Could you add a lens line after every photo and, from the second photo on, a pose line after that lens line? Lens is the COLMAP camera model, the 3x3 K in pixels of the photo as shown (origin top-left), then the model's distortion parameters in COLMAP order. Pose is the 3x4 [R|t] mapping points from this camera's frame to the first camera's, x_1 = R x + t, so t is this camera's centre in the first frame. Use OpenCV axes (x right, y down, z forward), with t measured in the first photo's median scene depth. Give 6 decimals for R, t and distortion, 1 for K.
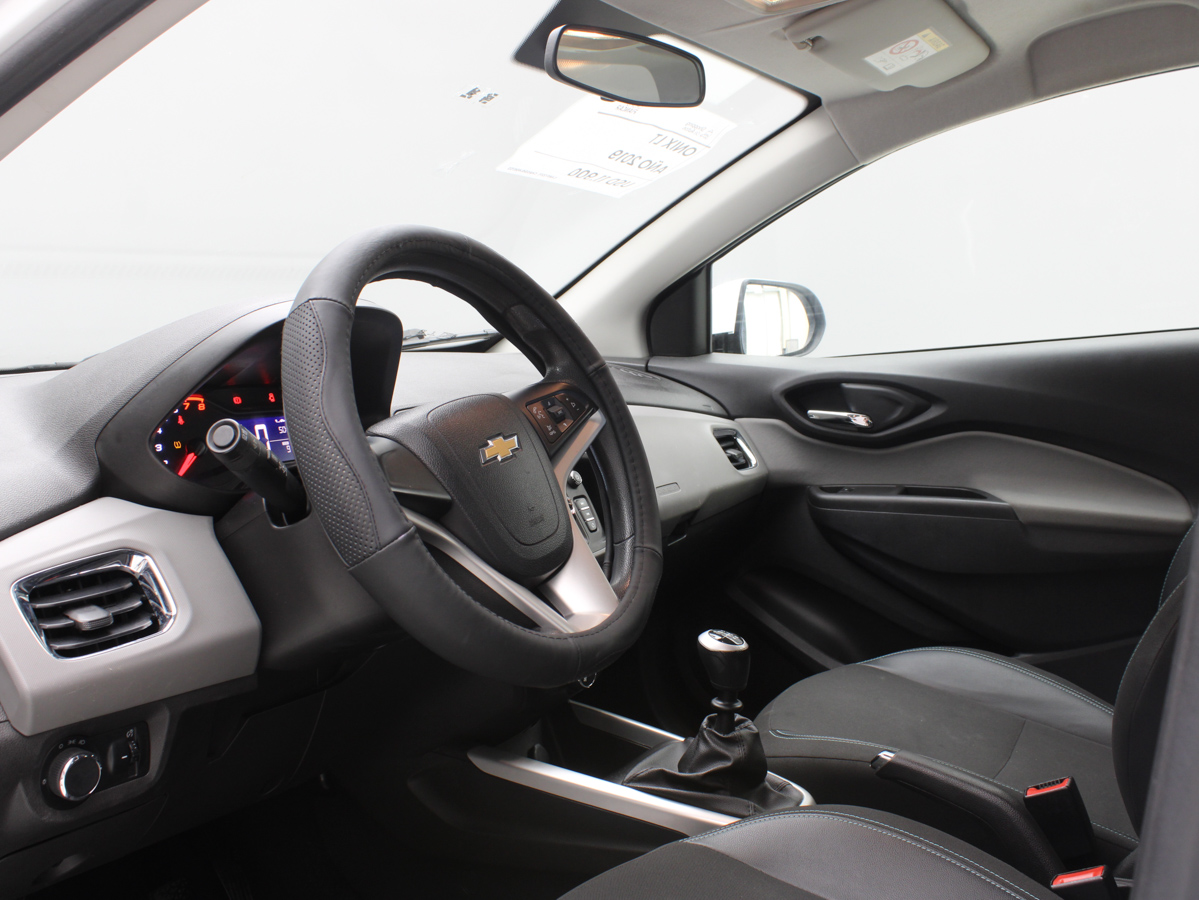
lens RADIAL K [[1203.2, 0, 598.0], [0, 1203.2, 449.1], [0, 0, 1]] dist [-0.106571, 0.000000]
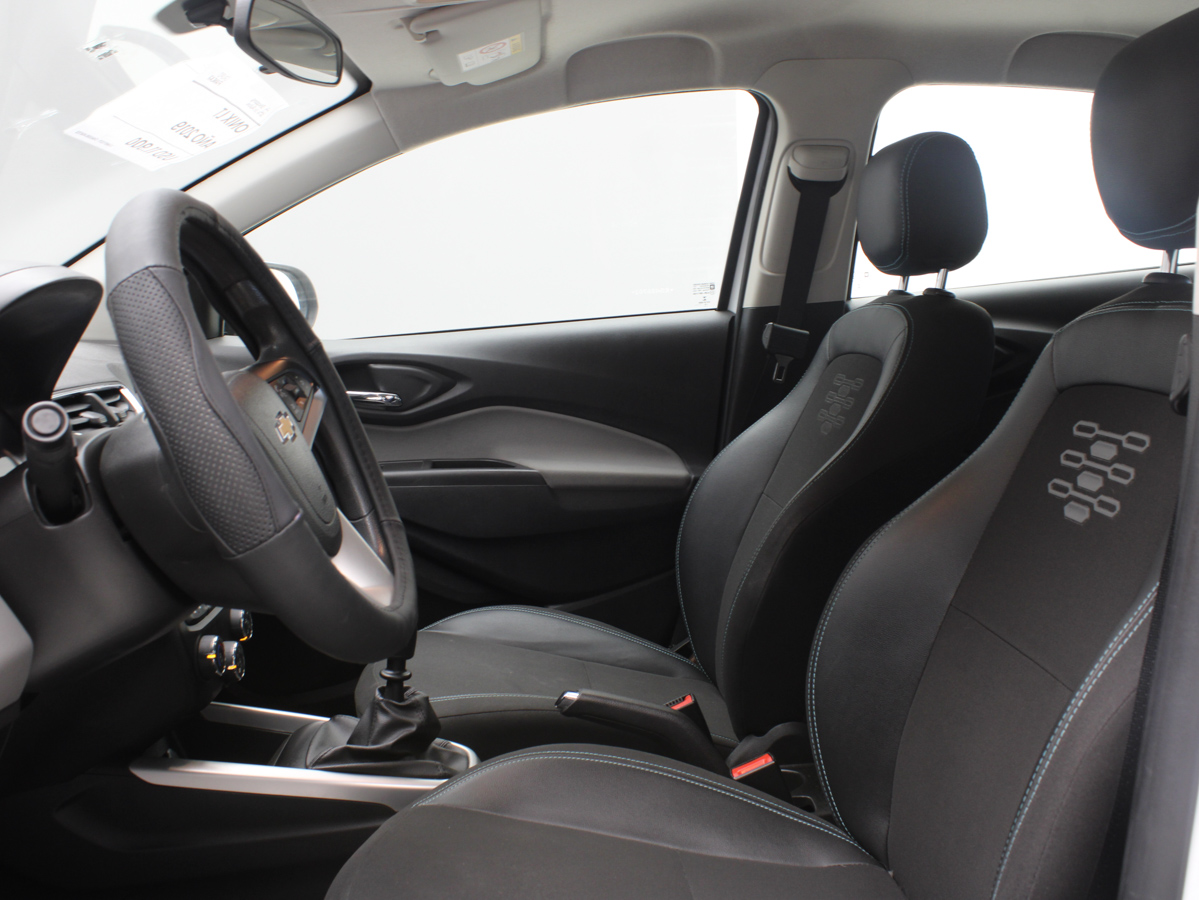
lens RADIAL K [[1203.2, 0, 597.5], [0, 1203.2, 445.8], [0, 0, 1]] dist [-0.106571, 0.000000]
pose [[0.841195, -0.046197, 0.538755, -0.294906], [0.041818, 0.998918, 0.020361, 0.004161], [-0.539113, 0.005402, 0.842216, 0.042065]]
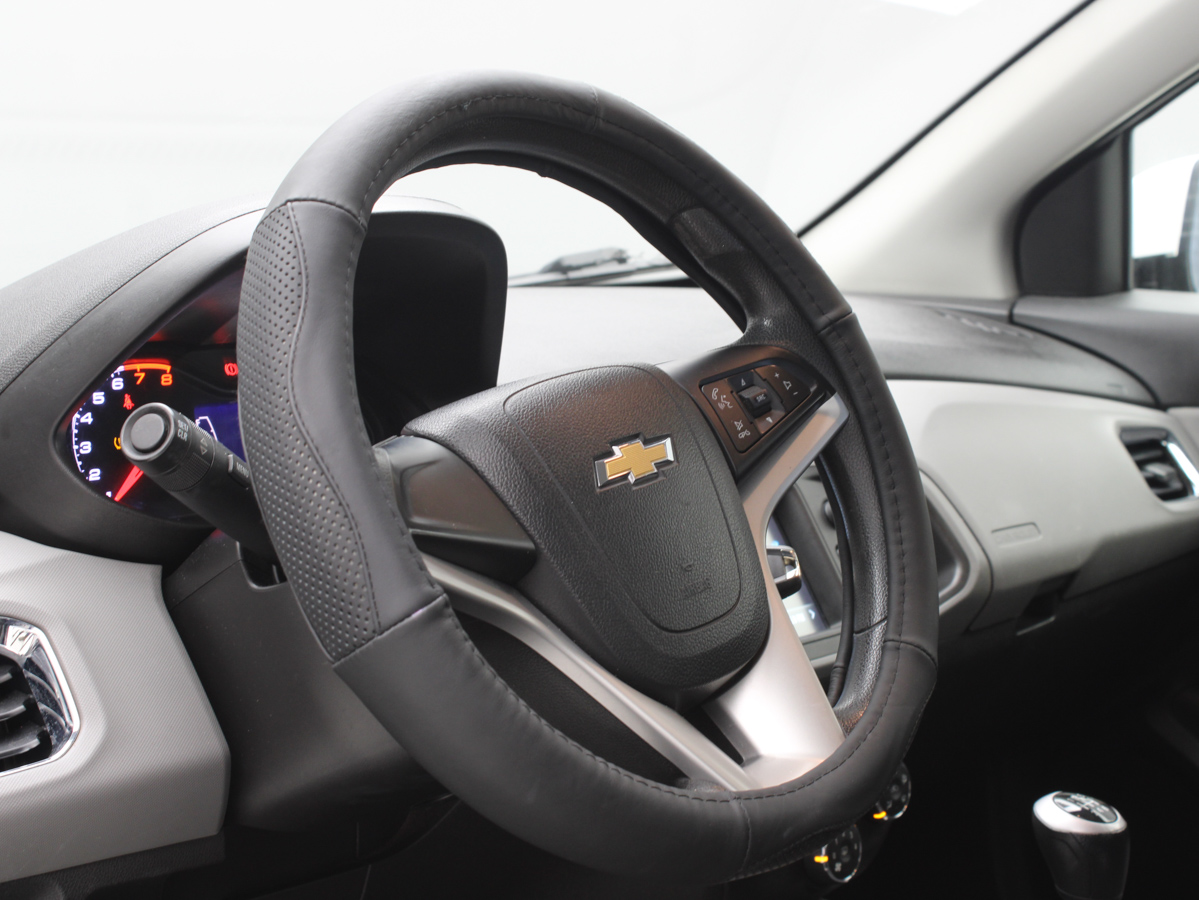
lens RADIAL K [[2053.5, 0, 603.3], [0, 2053.5, 456.1], [0, 0, 1]] dist [-0.025509, 0.000000]
pose [[0.980212, 0.019244, -0.197014, 0.072901], [-0.018622, 0.999814, 0.005010, -0.005589], [0.197074, -0.001243, 0.980388, 0.030472]]
